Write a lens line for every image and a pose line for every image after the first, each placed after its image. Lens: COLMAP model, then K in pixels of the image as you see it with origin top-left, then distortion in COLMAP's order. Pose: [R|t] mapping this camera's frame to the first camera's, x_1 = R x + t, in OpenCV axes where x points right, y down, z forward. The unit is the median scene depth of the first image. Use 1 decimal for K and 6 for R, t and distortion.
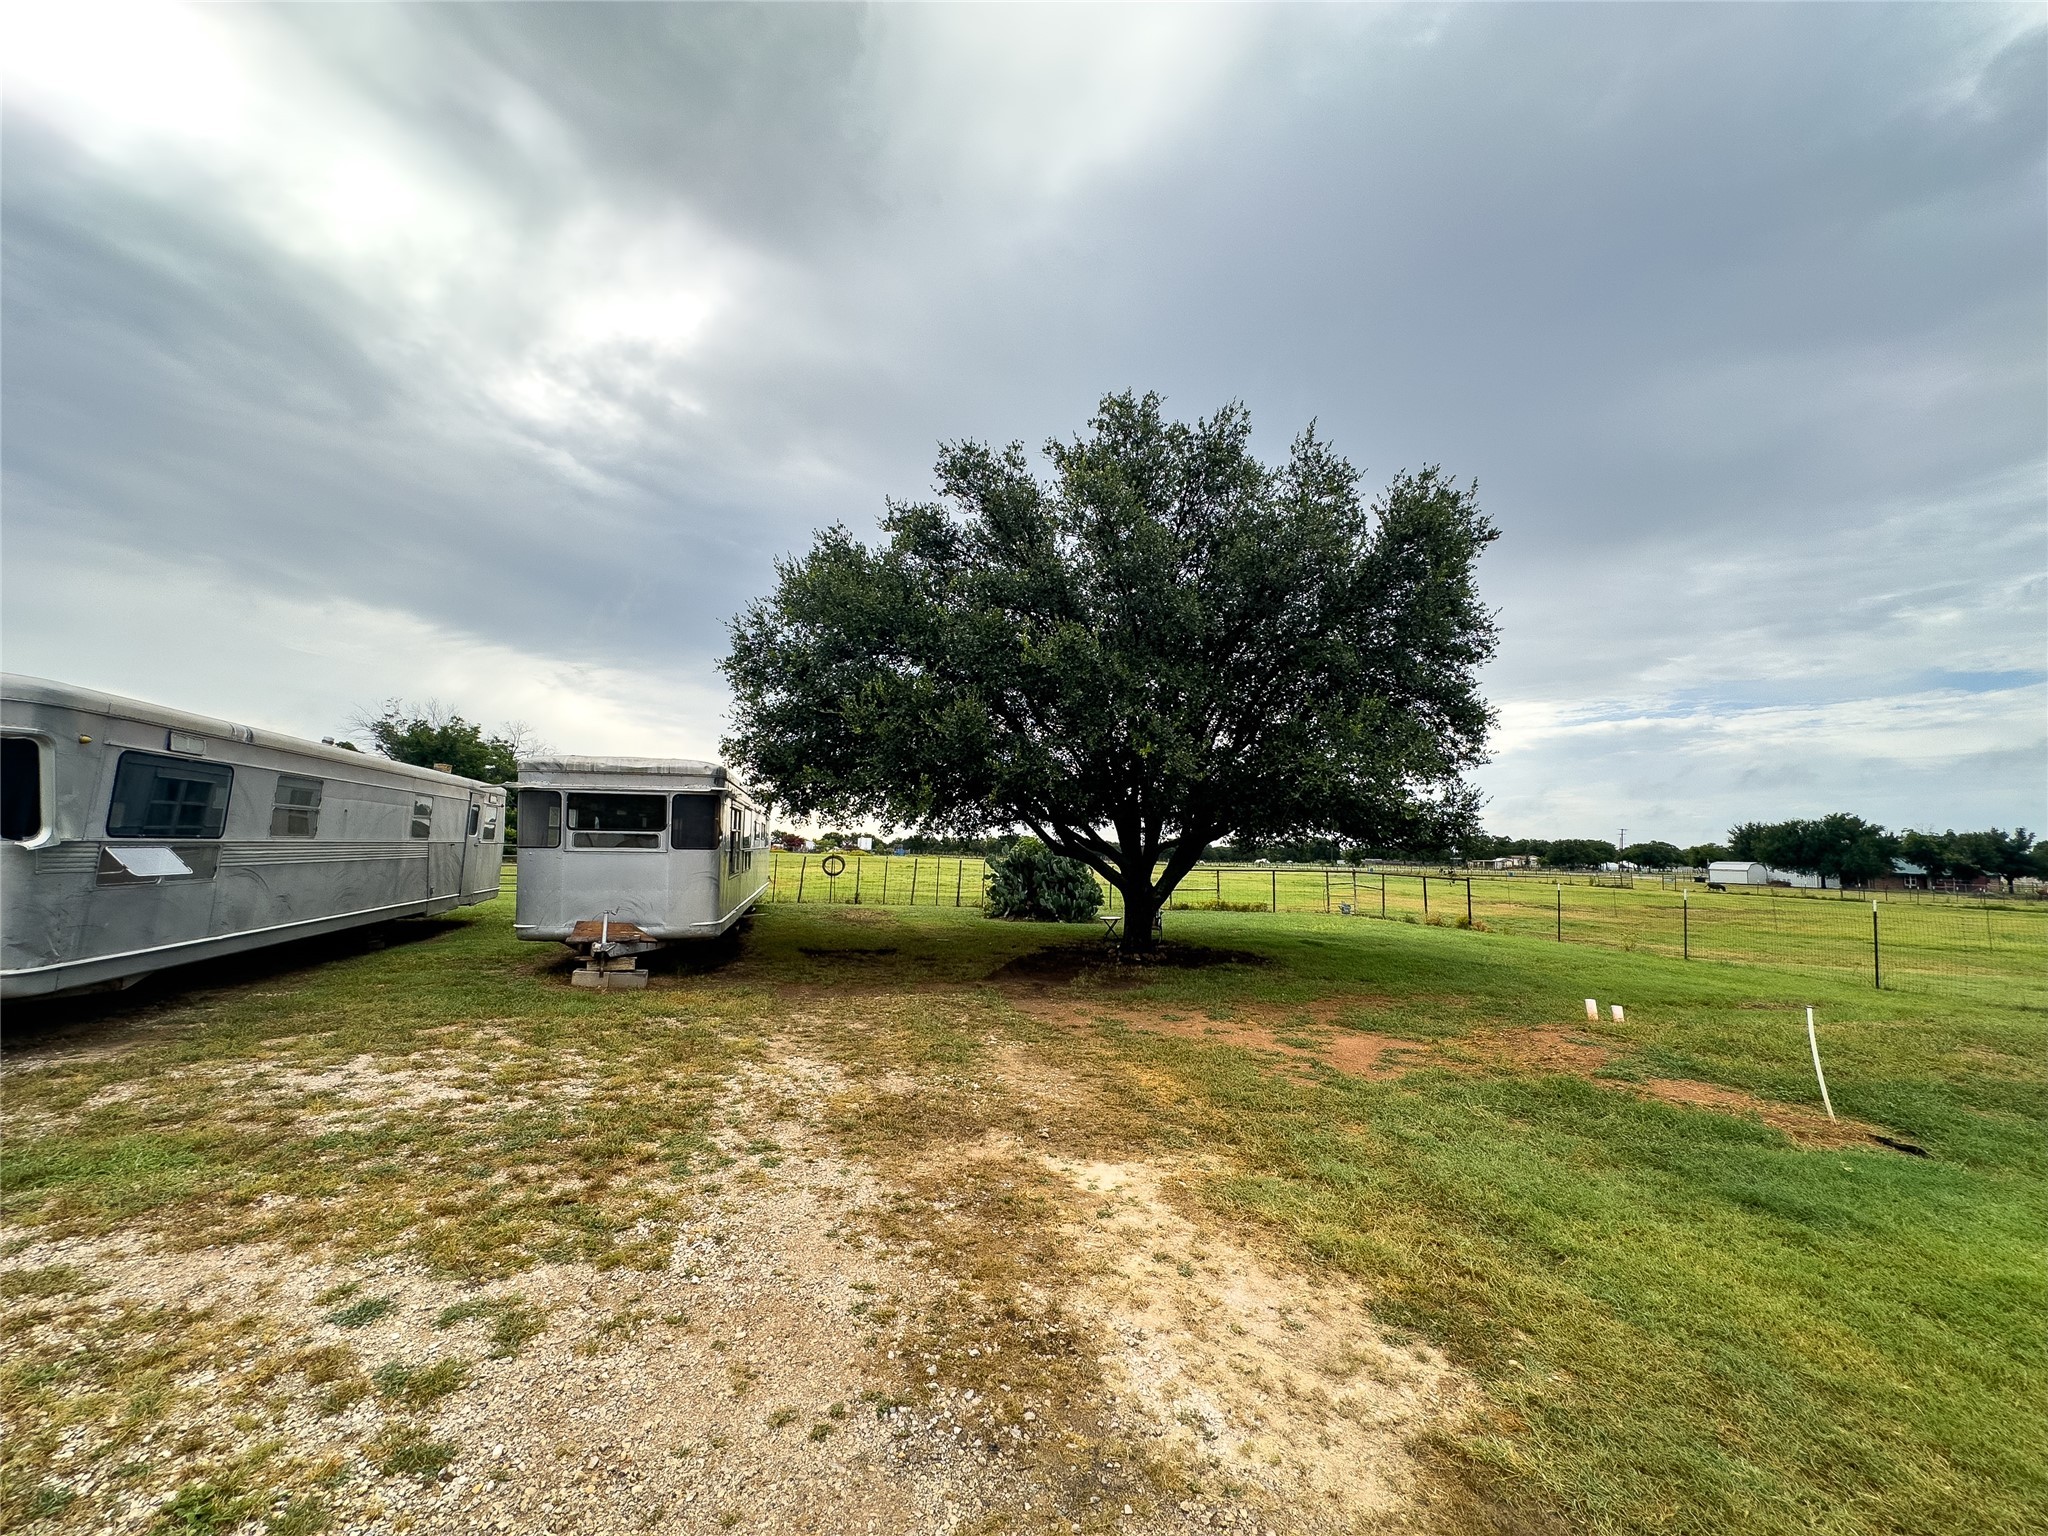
lens RADIAL K [[826.8, 0, 1024.0], [0, 826.8, 768.0], [0, 0, 1]] dist [0.000200, 0.000059]
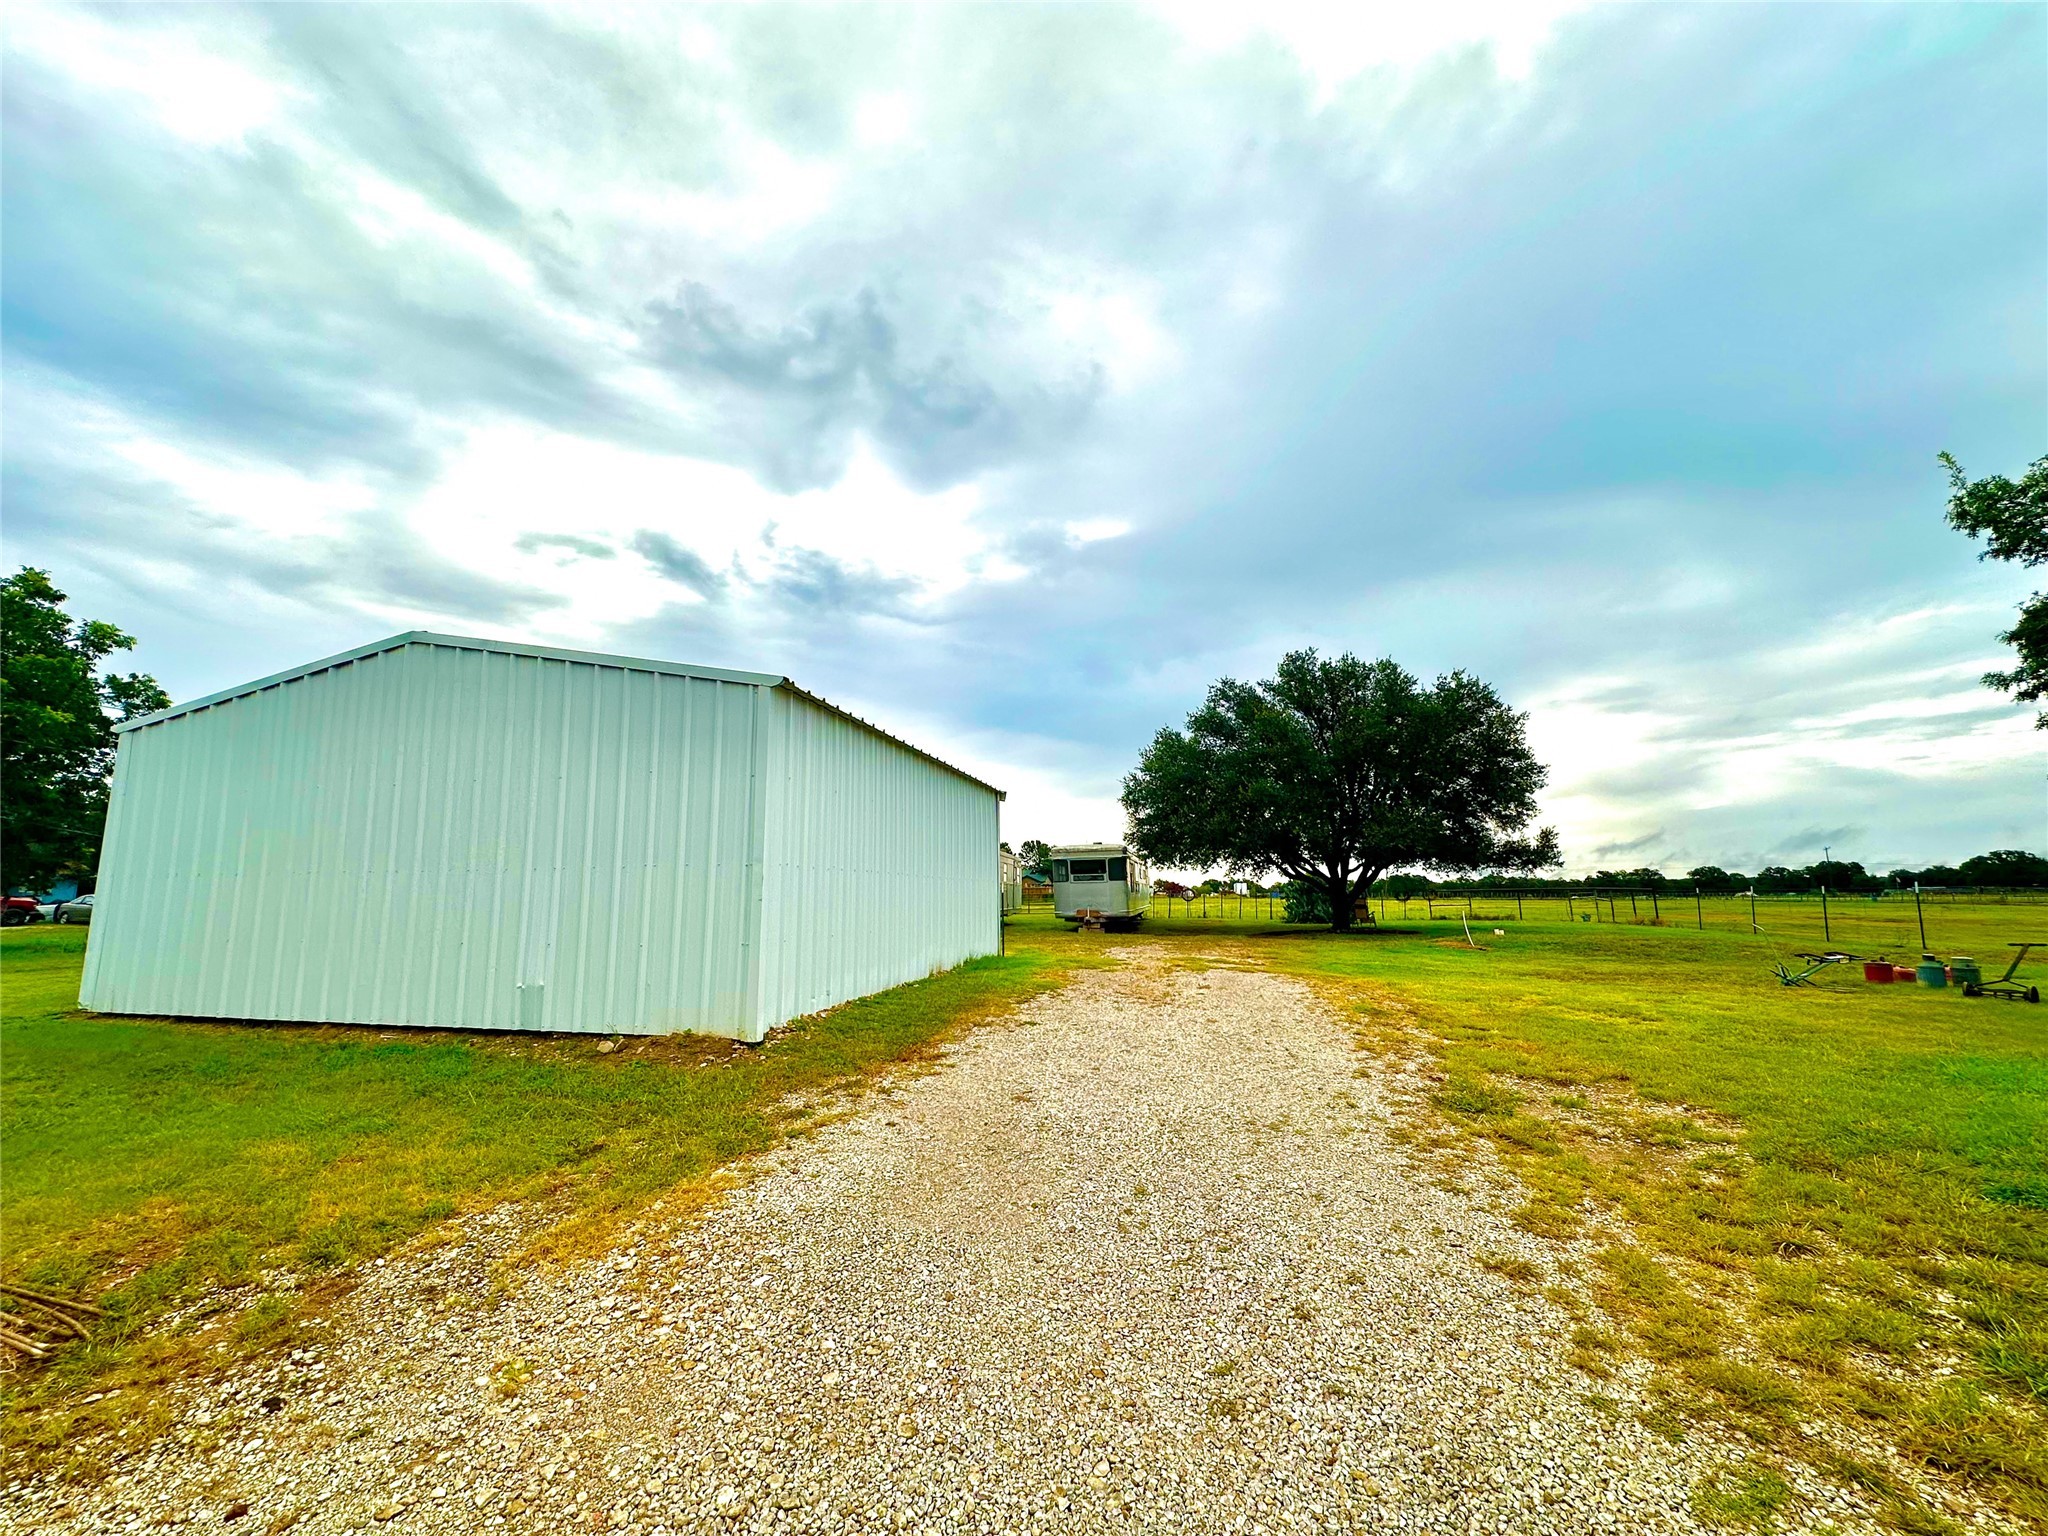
lens RADIAL K [[826.8, 0, 1024.0], [0, 826.8, 768.0], [0, 0, 1]] dist [0.000200, 0.000059]
pose [[0.893177, -0.099491, -0.438563, 0.386455], [0.073000, 0.994362, -0.076907, -0.054916], [0.443742, 0.036677, 0.895404, -1.109658]]
